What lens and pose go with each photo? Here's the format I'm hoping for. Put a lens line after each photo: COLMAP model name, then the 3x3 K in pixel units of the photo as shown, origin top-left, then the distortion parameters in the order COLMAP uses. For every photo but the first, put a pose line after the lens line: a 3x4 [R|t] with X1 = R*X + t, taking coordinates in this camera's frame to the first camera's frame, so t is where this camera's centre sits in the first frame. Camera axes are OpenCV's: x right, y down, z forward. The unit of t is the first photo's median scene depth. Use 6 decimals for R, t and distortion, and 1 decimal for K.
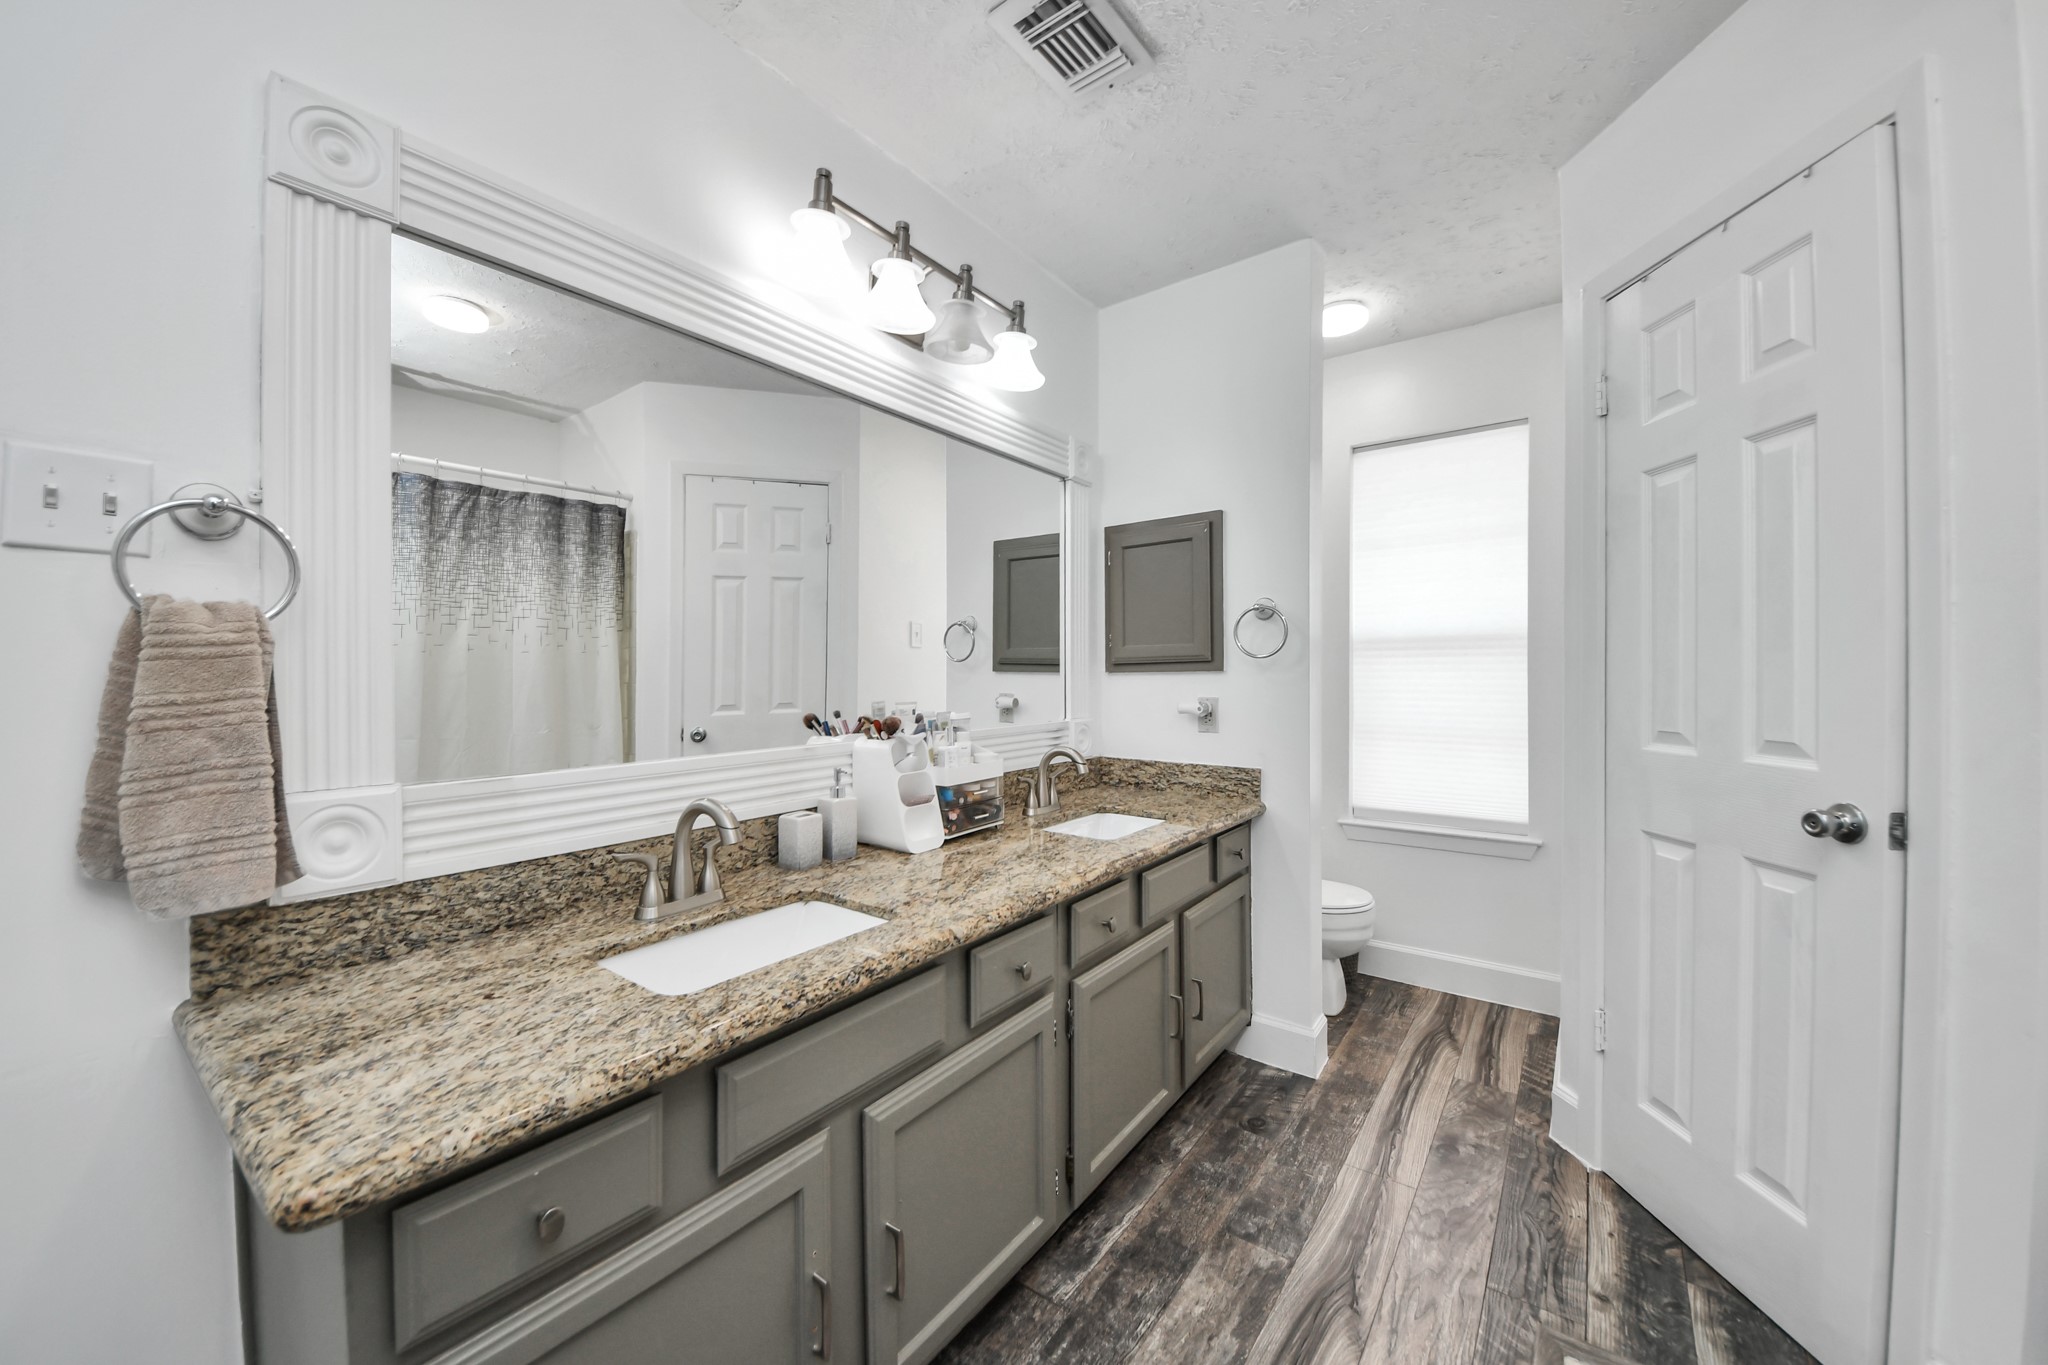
lens RADIAL K [[741.6, 0, 1046.8], [0, 741.6, 670.9], [0, 0, 1]] dist [0.063902, -0.035267]
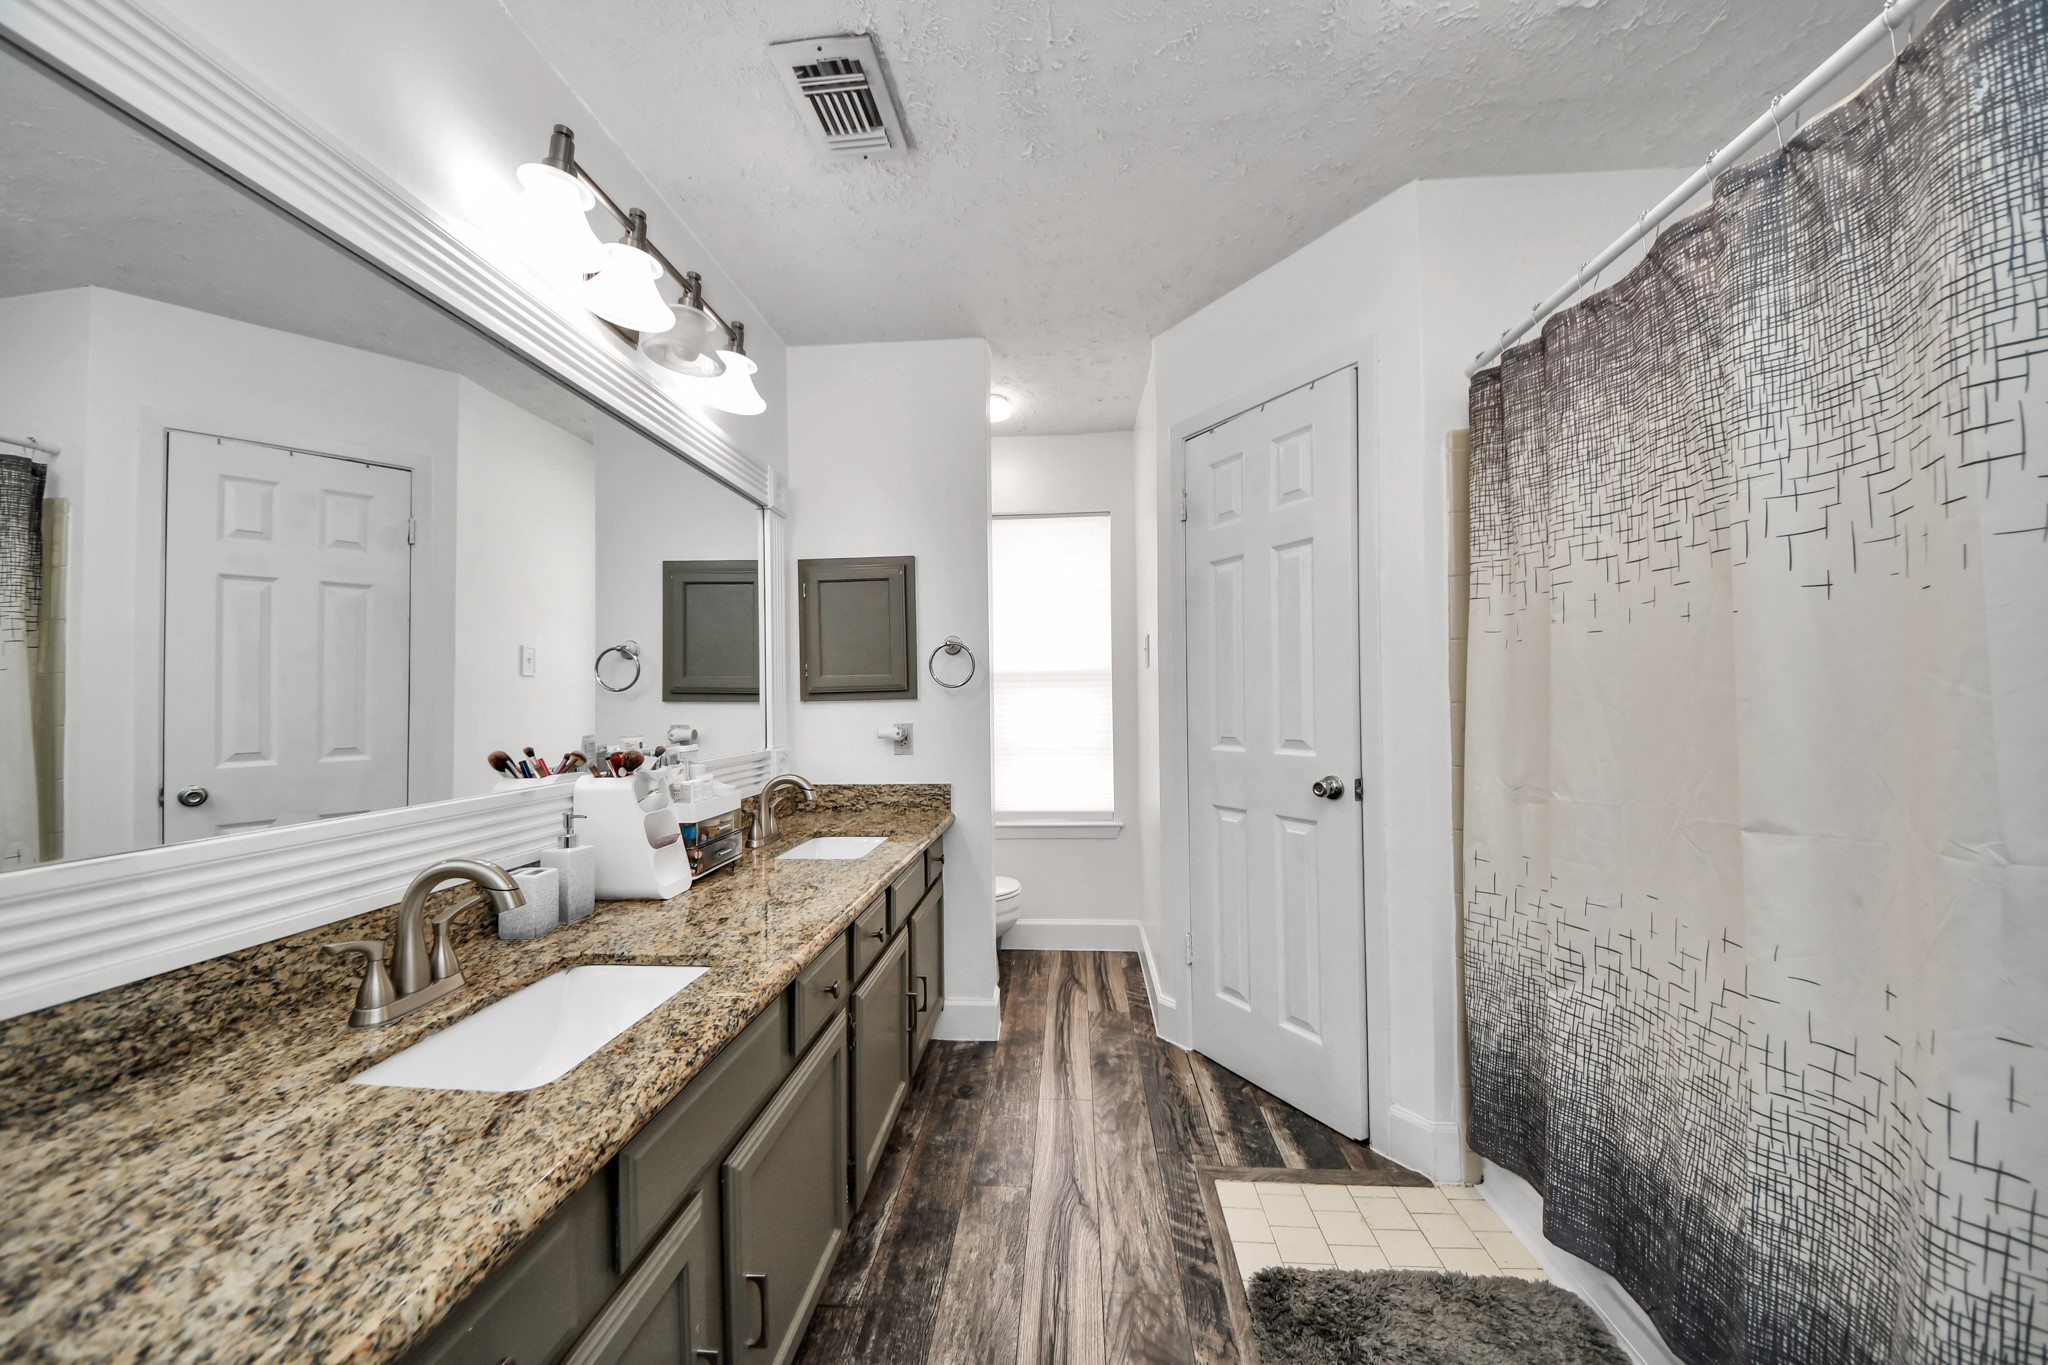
lens RADIAL K [[699.7, 0, 1018.0], [0, 699.7, 690.7], [0, 0, 1]] dist [0.047690, -0.021111]
pose [[0.859255, -0.000197, 0.511548, -0.247708], [0.008431, 0.999870, -0.013777, 0.004590], [-0.511478, 0.016151, 0.859144, 0.025631]]
